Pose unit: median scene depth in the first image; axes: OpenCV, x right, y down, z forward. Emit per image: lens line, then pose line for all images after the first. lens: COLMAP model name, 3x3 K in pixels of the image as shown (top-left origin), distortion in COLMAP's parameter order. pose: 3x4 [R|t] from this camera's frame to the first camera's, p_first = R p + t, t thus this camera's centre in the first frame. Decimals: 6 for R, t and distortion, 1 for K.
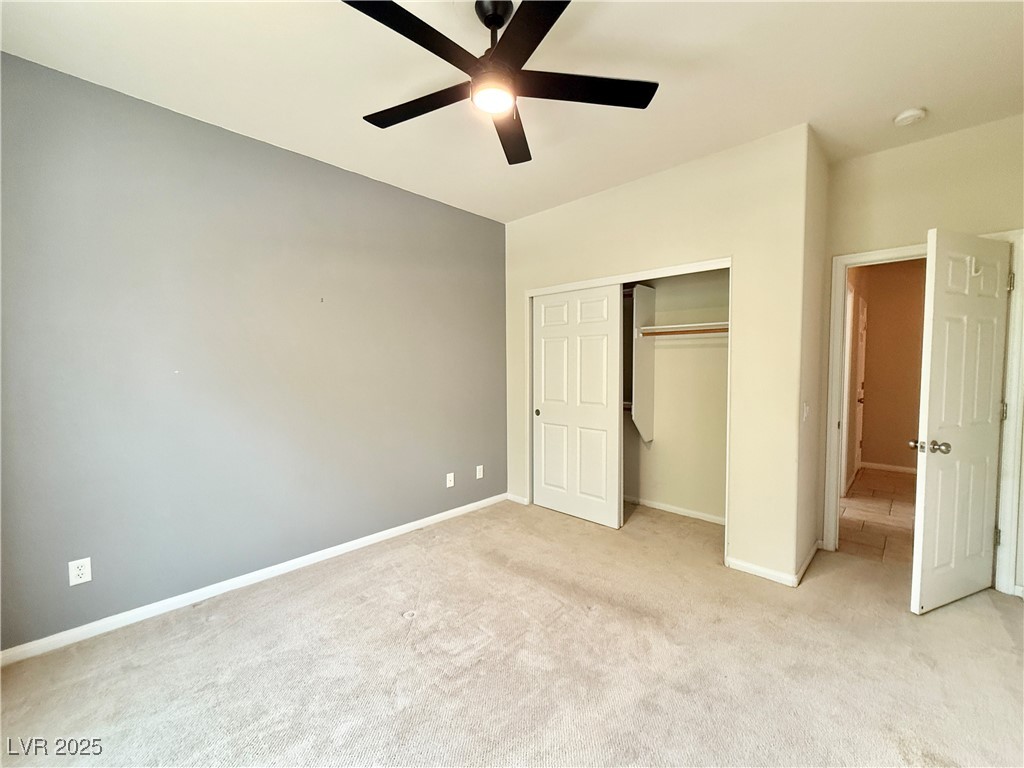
lens RADIAL K [[420.5, 0, 512.0], [0, 420.5, 384.0], [0, 0, 1]] dist [-0.000011, 0.000025]
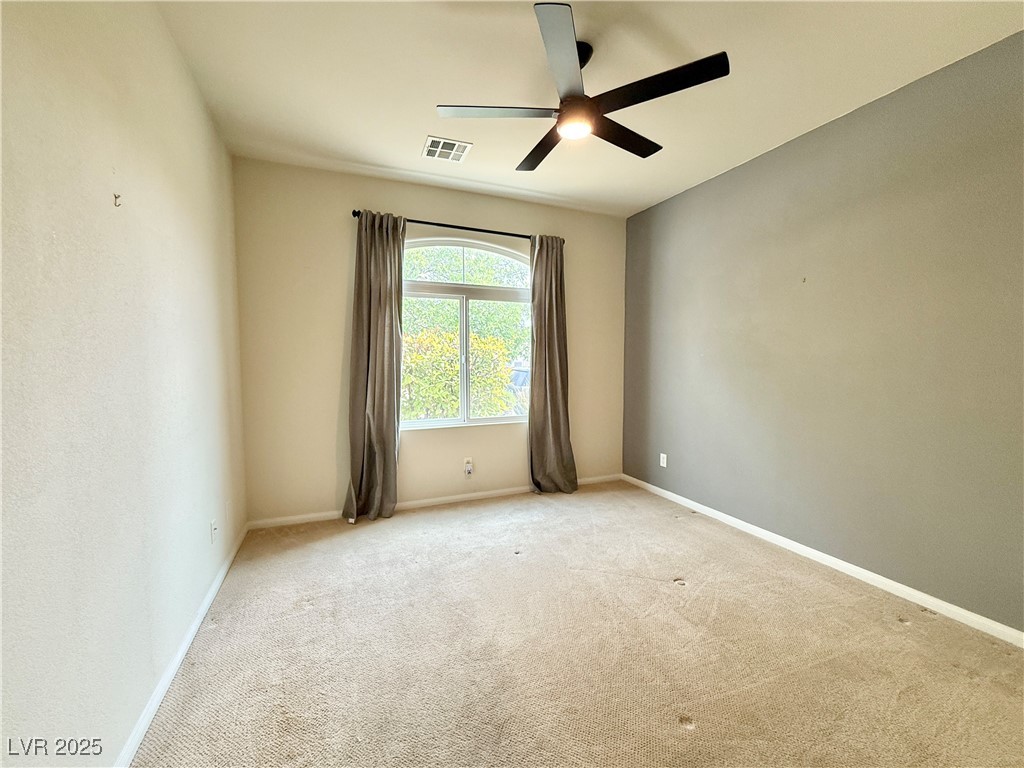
lens RADIAL K [[420.5, 0, 512.0], [0, 420.5, 384.0], [0, 0, 1]] dist [-0.000011, 0.000025]
pose [[-0.374338, 0.069223, -0.924705, 0.936497], [-0.044670, 0.994706, 0.092547, -0.039775], [0.926216, 0.075951, -0.369264, 1.018145]]
